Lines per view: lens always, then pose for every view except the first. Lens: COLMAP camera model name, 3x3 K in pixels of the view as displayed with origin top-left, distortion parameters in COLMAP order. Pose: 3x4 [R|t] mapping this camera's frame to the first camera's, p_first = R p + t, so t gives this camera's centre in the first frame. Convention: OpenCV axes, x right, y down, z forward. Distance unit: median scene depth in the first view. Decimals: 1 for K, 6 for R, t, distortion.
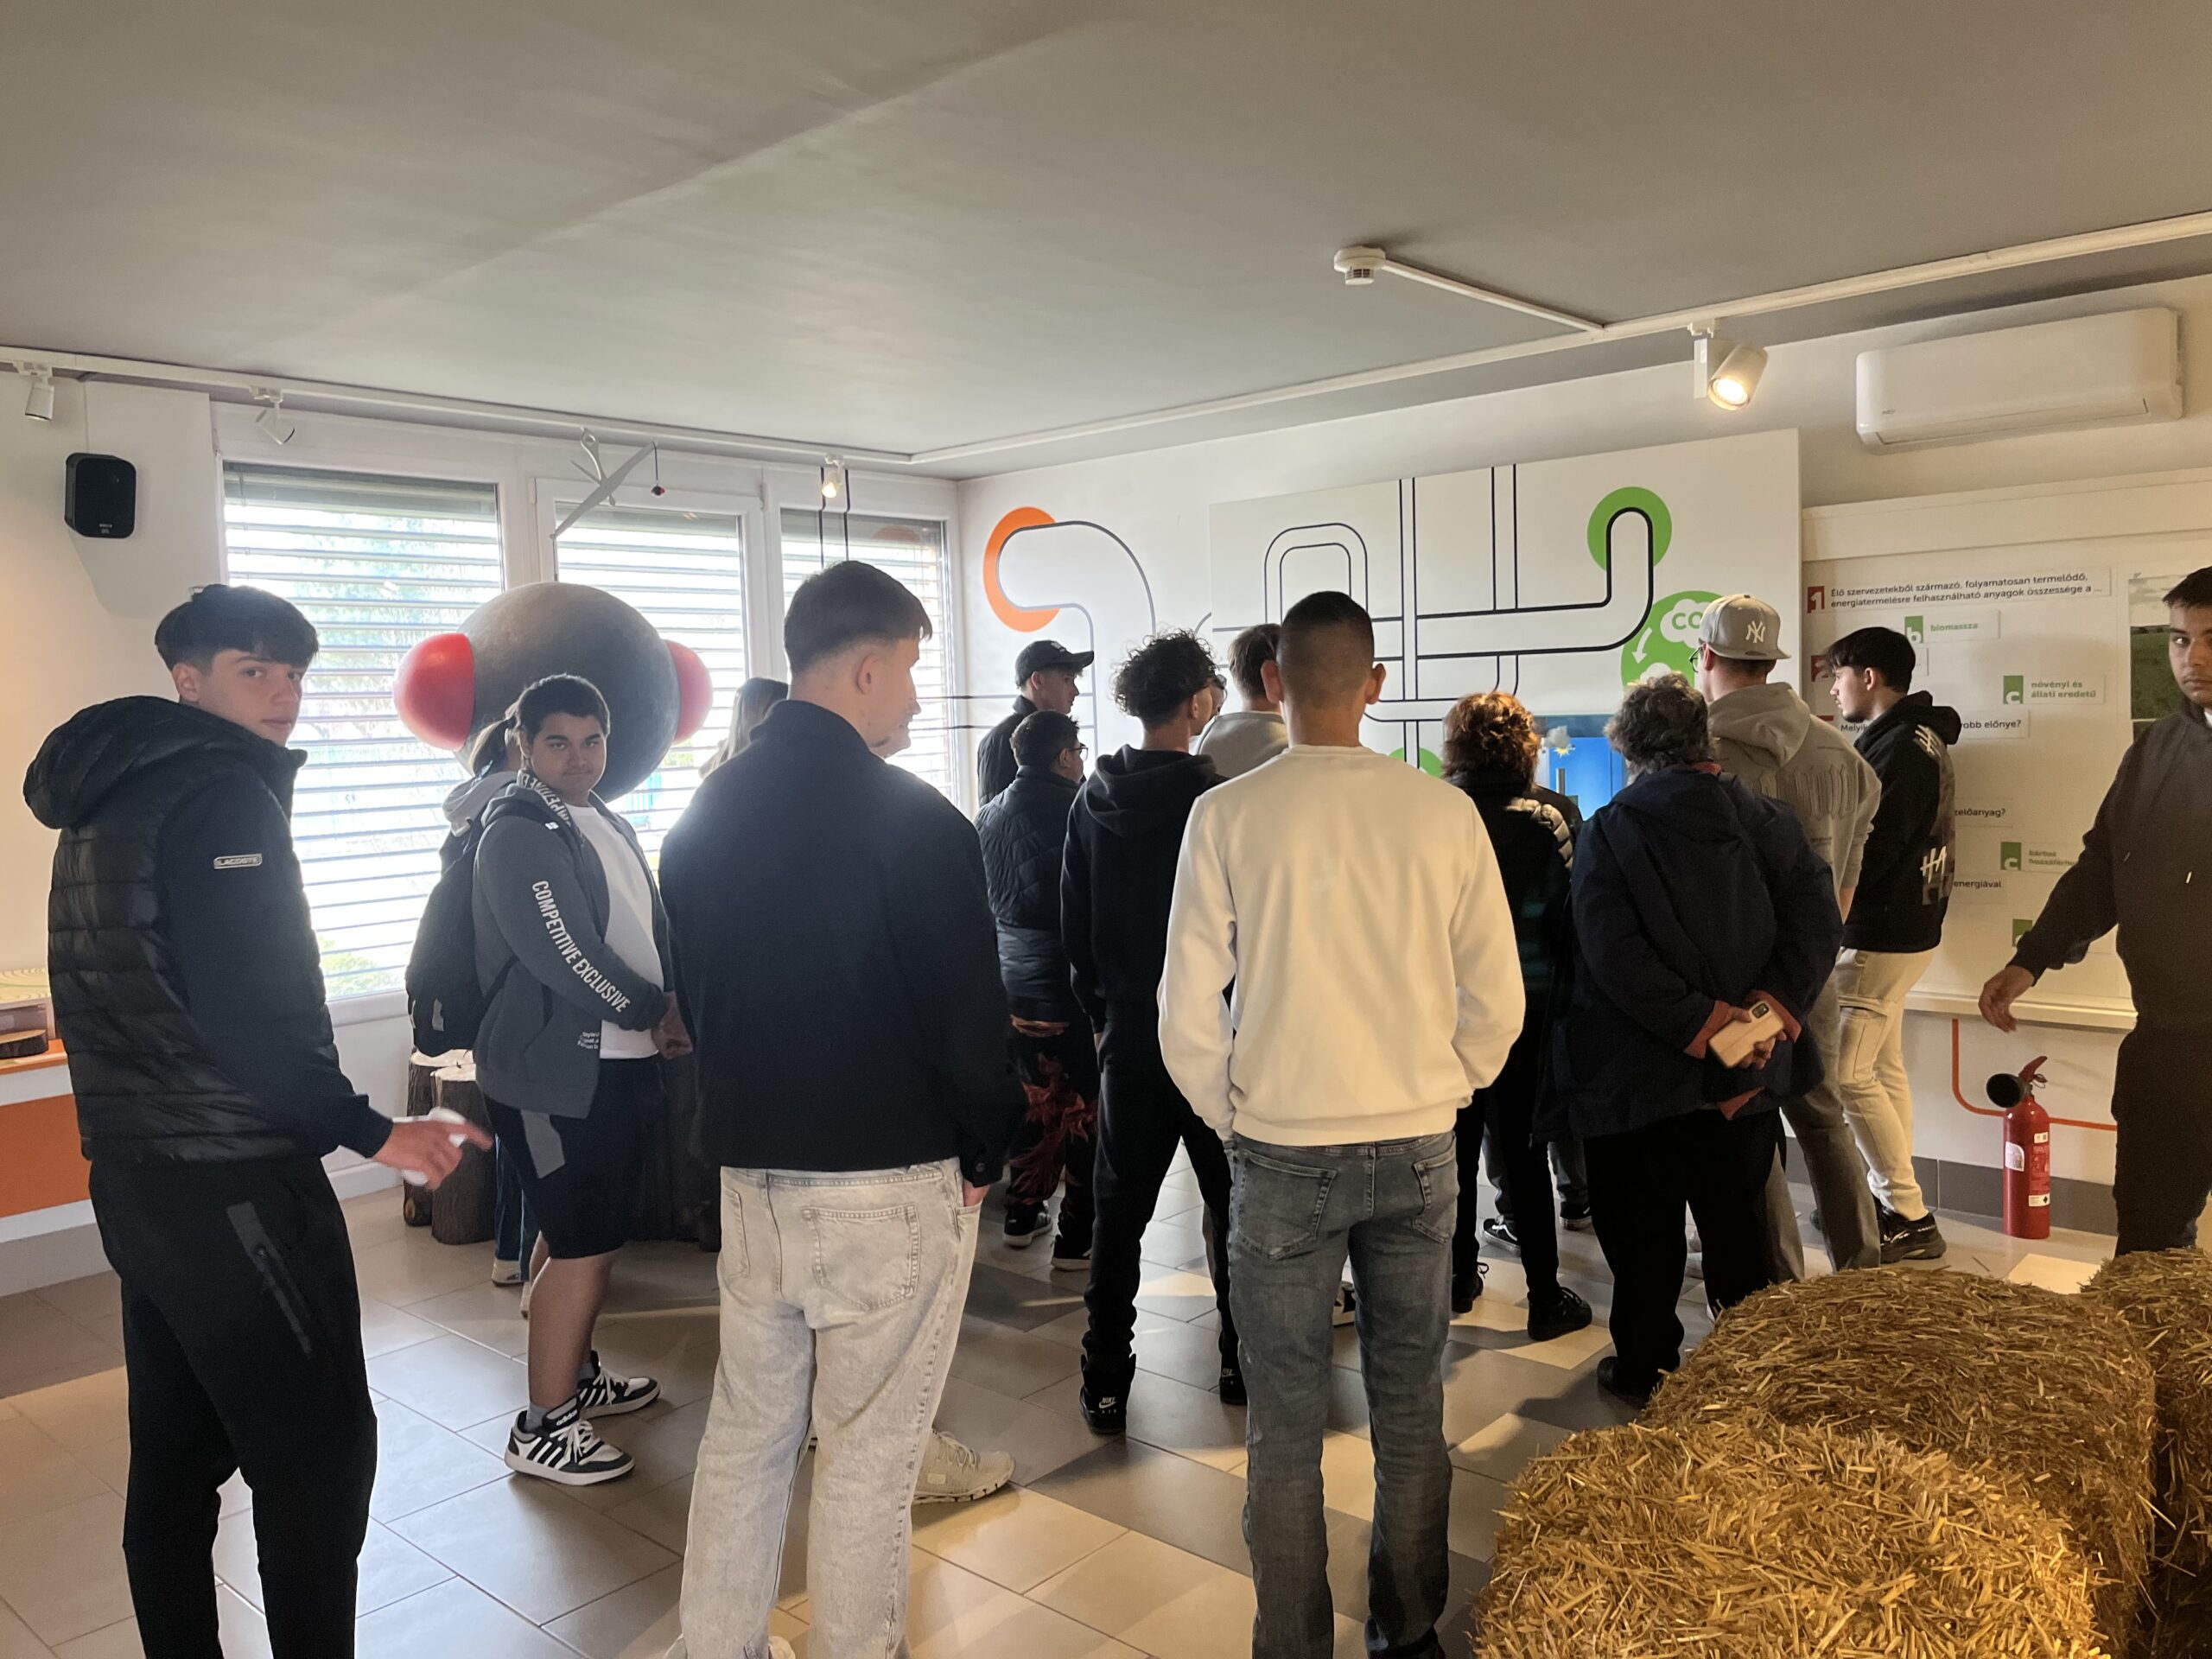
lens RADIAL K [[1661.5, 0, 1104.4], [0, 1661.5, 827.6], [0, 0, 1]] dist [0.110508, -0.009214]
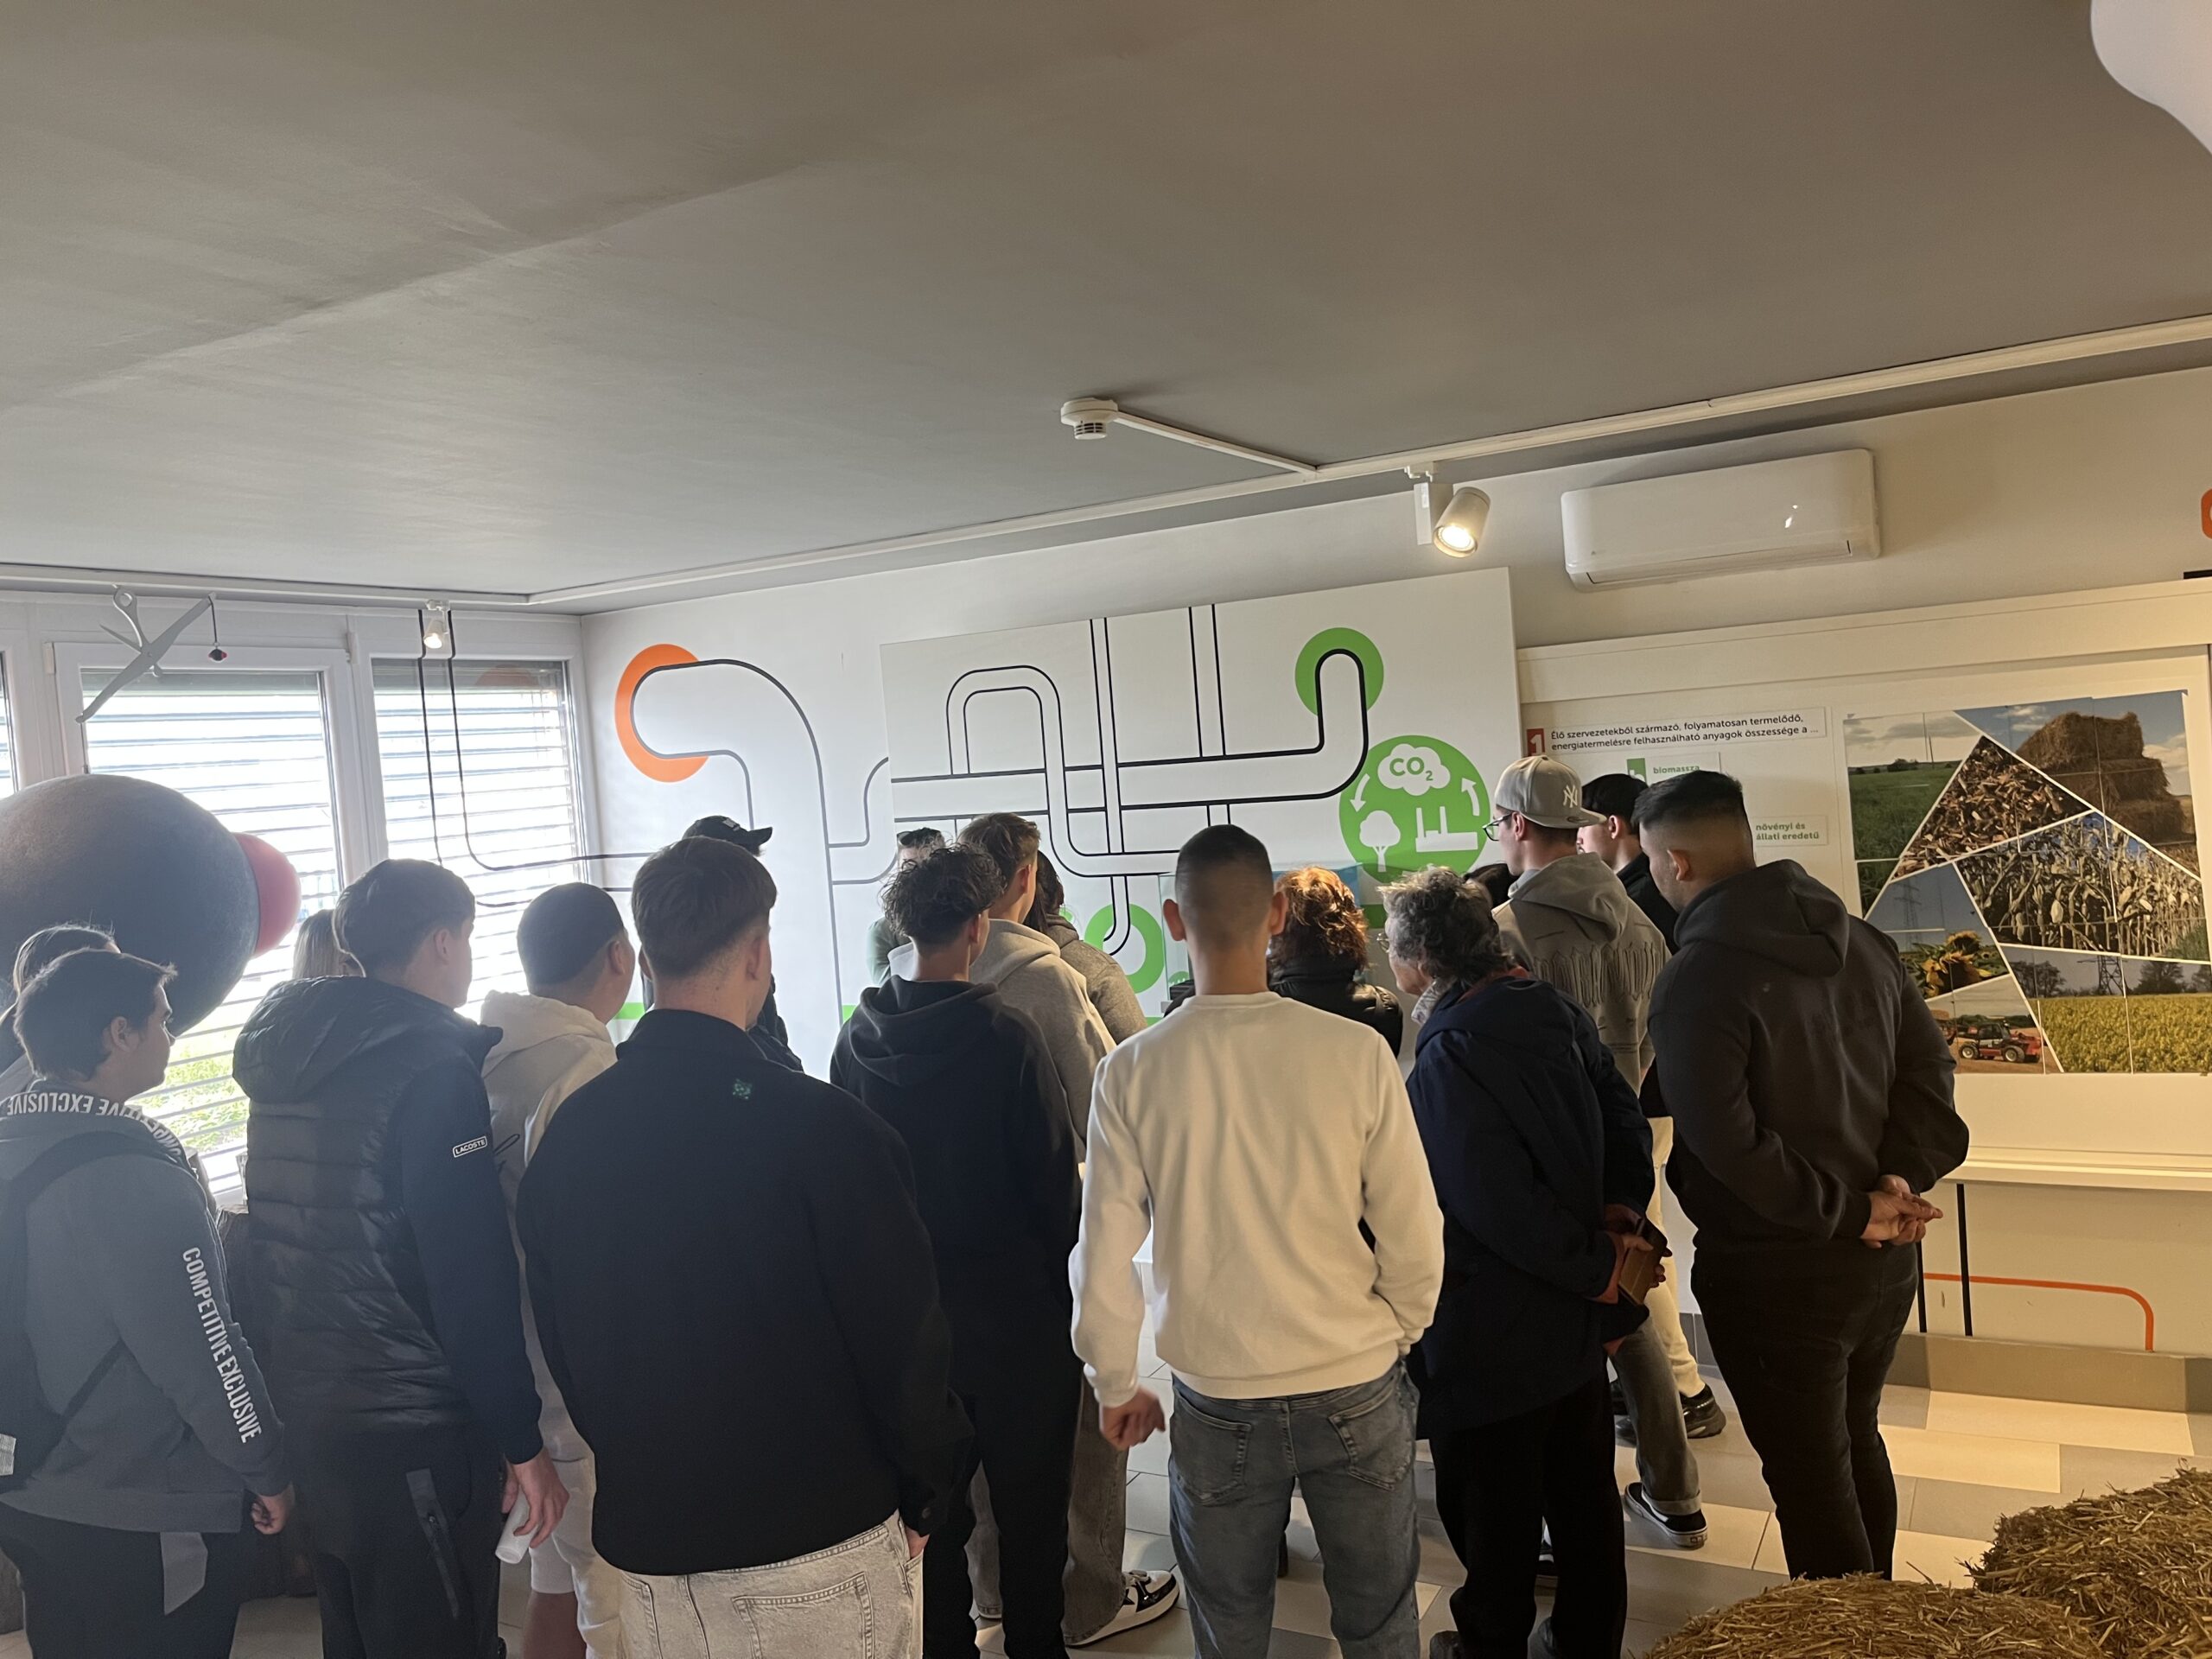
lens RADIAL K [[1692.0, 0, 1032.1], [0, 1692.0, 866.6], [0, 0, 1]] dist [0.122843, -0.002300]
pose [[0.981380, -0.059604, 0.182596, -0.041866], [0.065013, 0.997601, -0.023777, -0.060817], [-0.180741, 0.035206, 0.982900, 0.103100]]
